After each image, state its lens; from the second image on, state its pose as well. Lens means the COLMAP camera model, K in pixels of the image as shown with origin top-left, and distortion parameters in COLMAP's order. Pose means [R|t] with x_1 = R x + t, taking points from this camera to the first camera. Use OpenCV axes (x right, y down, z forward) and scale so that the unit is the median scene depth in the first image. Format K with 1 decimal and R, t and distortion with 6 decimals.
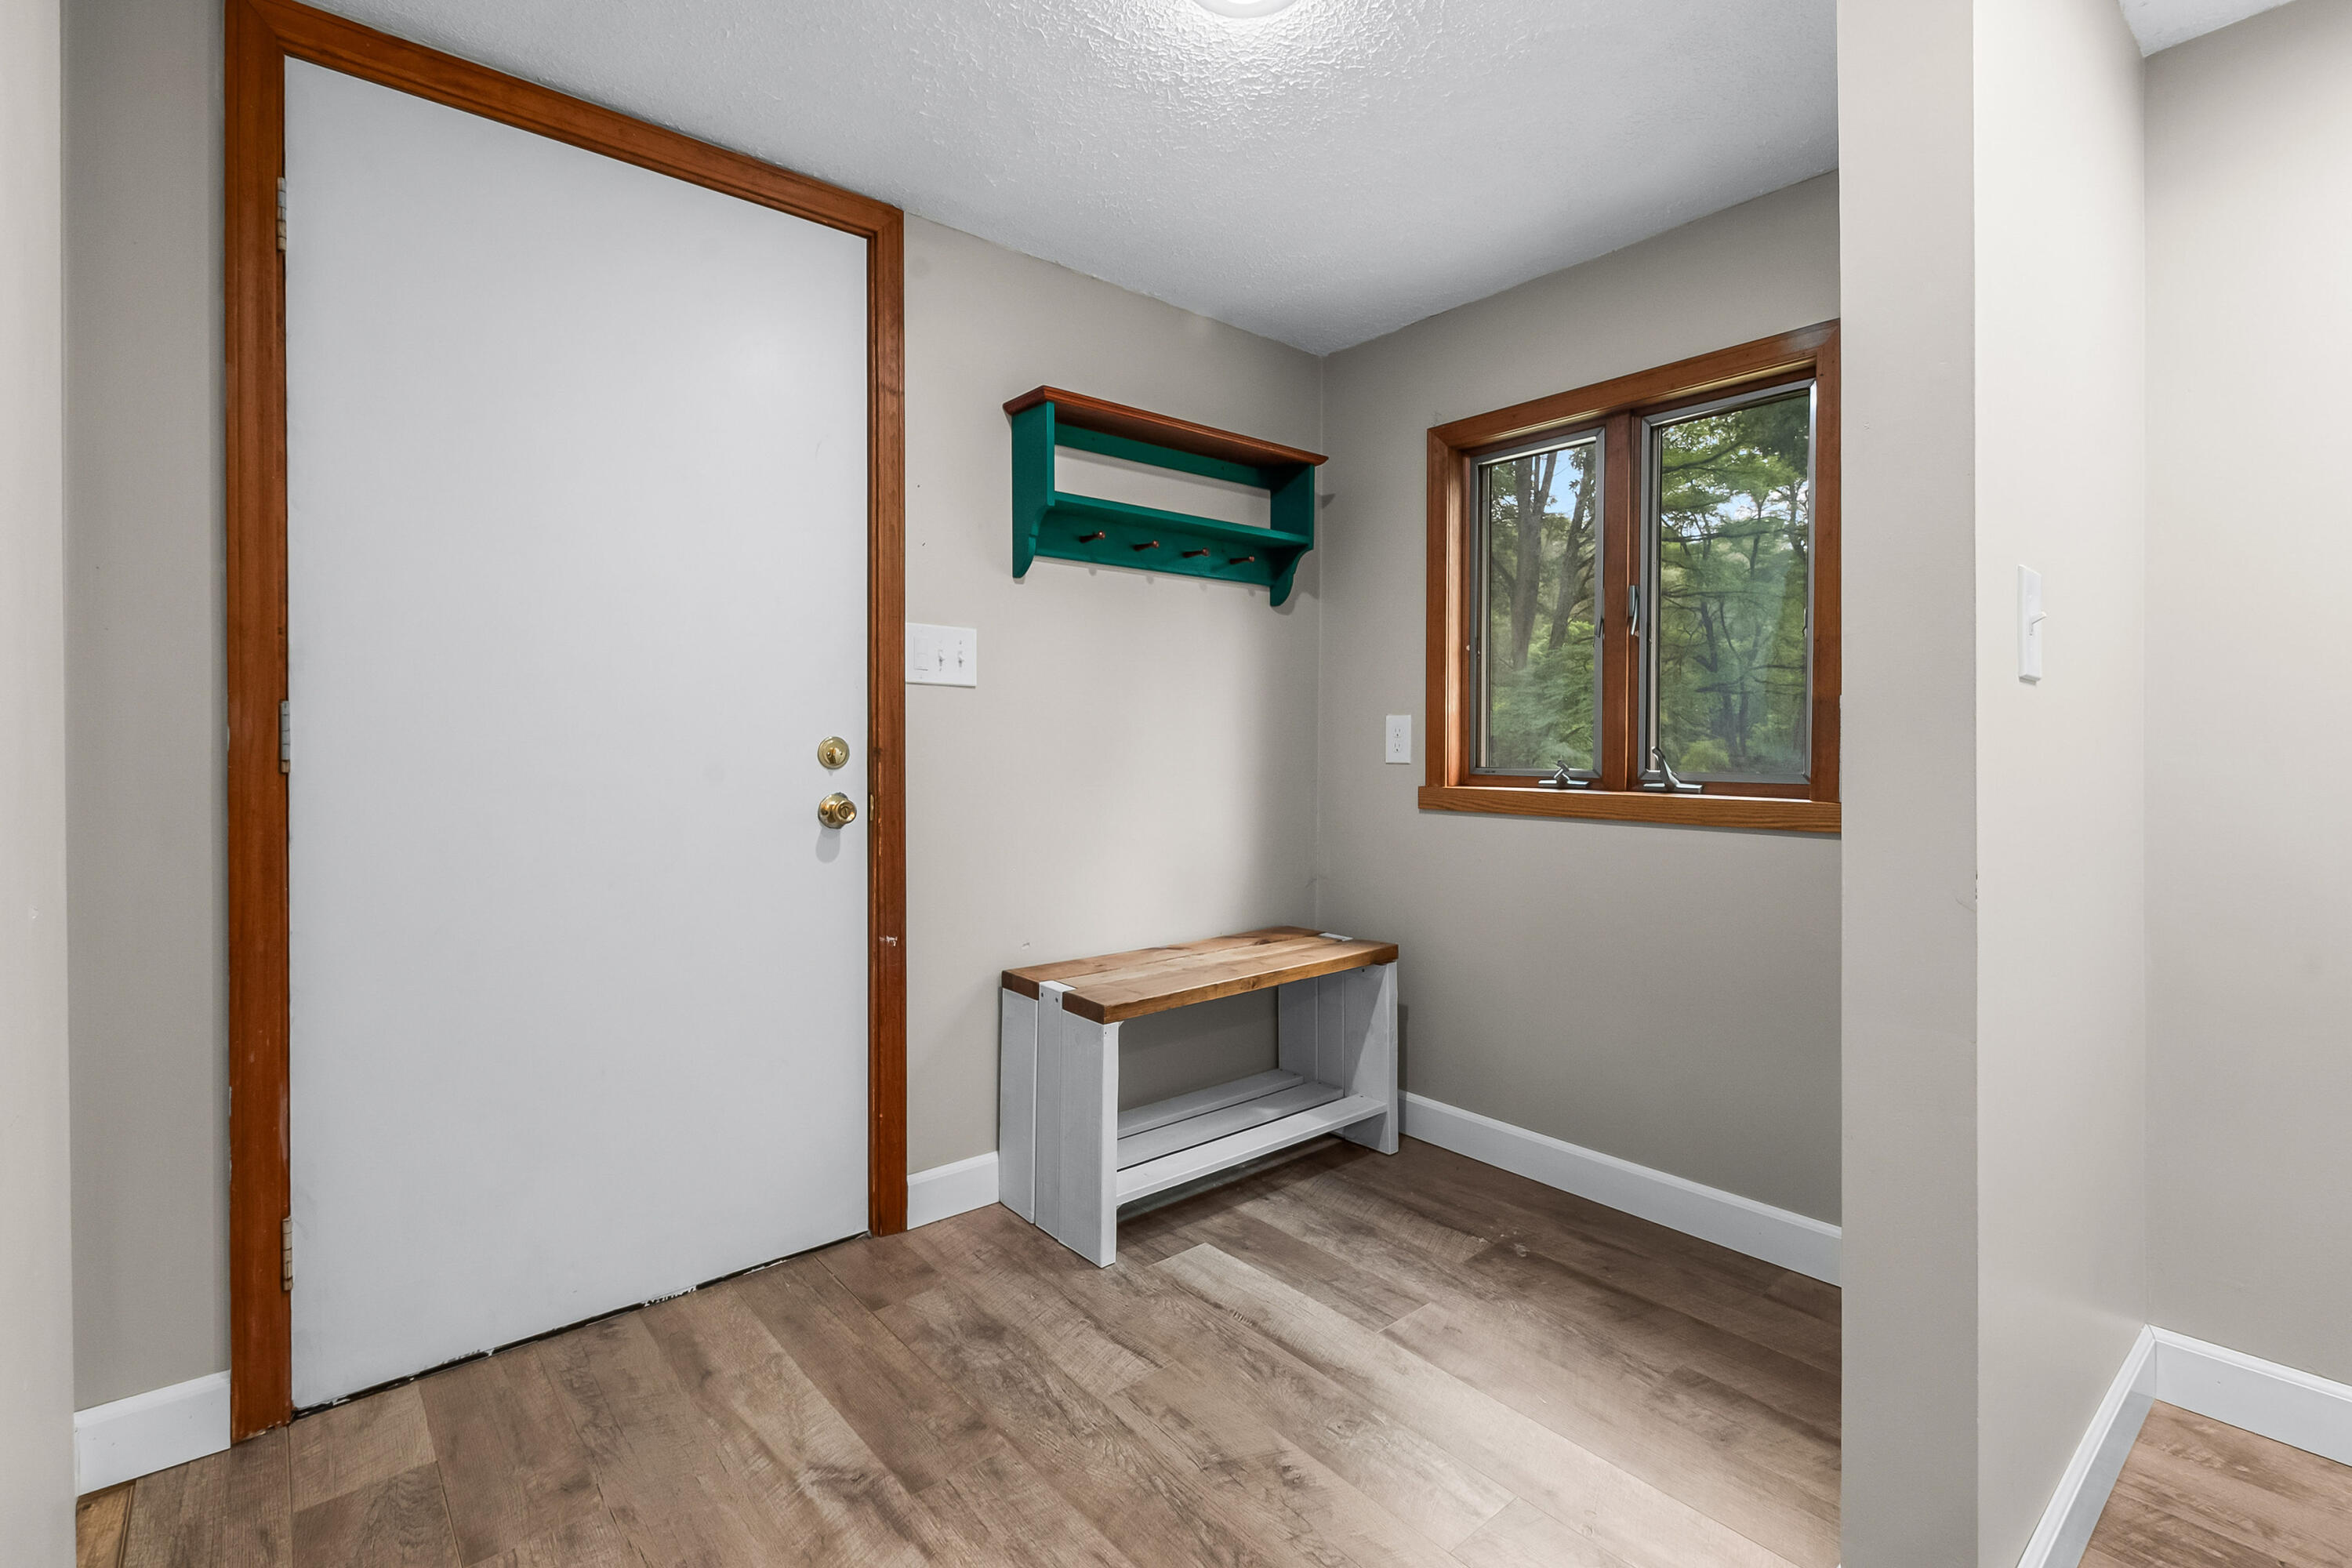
lens RADIAL K [[1034.1, 0, 1123.6], [0, 1034.1, 751.6], [0, 0, 1]] dist [0.012170, -0.006922]
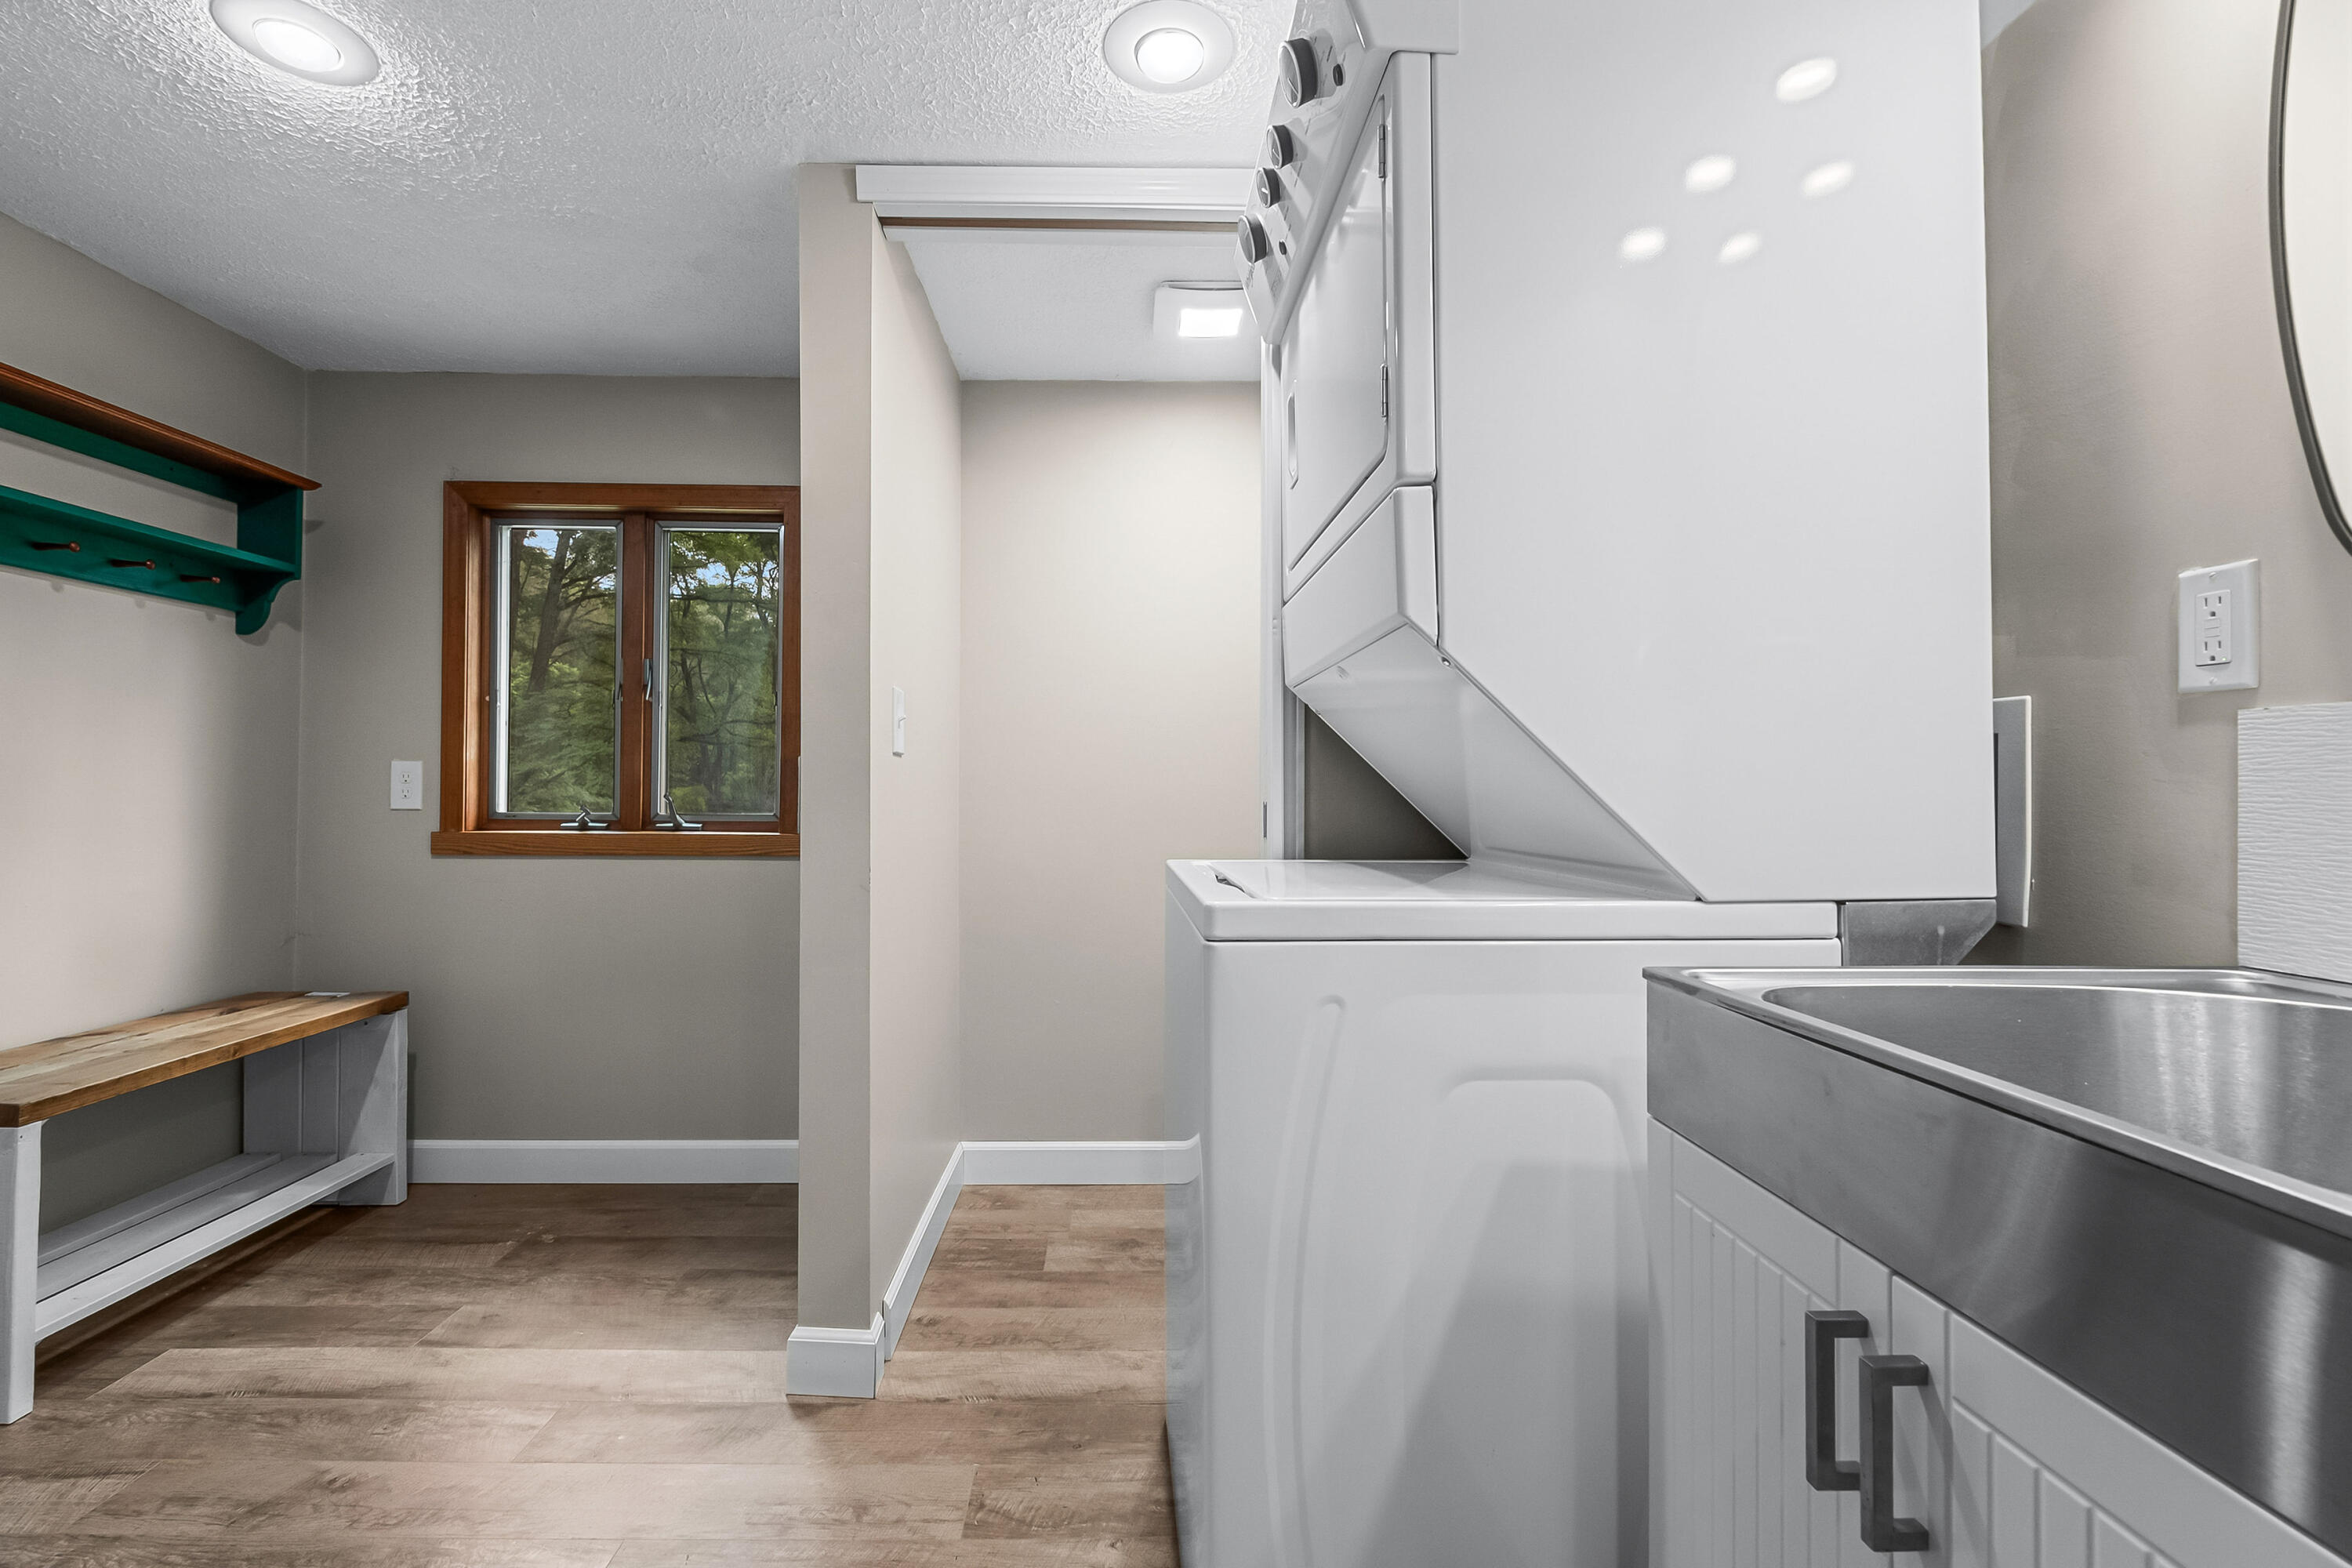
lens RADIAL K [[1064.1, 0, 1206.8], [0, 1064.1, 780.7], [0, 0, 1]] dist [0.001216, -0.000783]
pose [[0.562165, 0.011749, 0.826942, -0.175177], [0.001353, 0.999885, -0.015126, 0.000176], [-0.827024, 0.009622, 0.562084, -0.245146]]
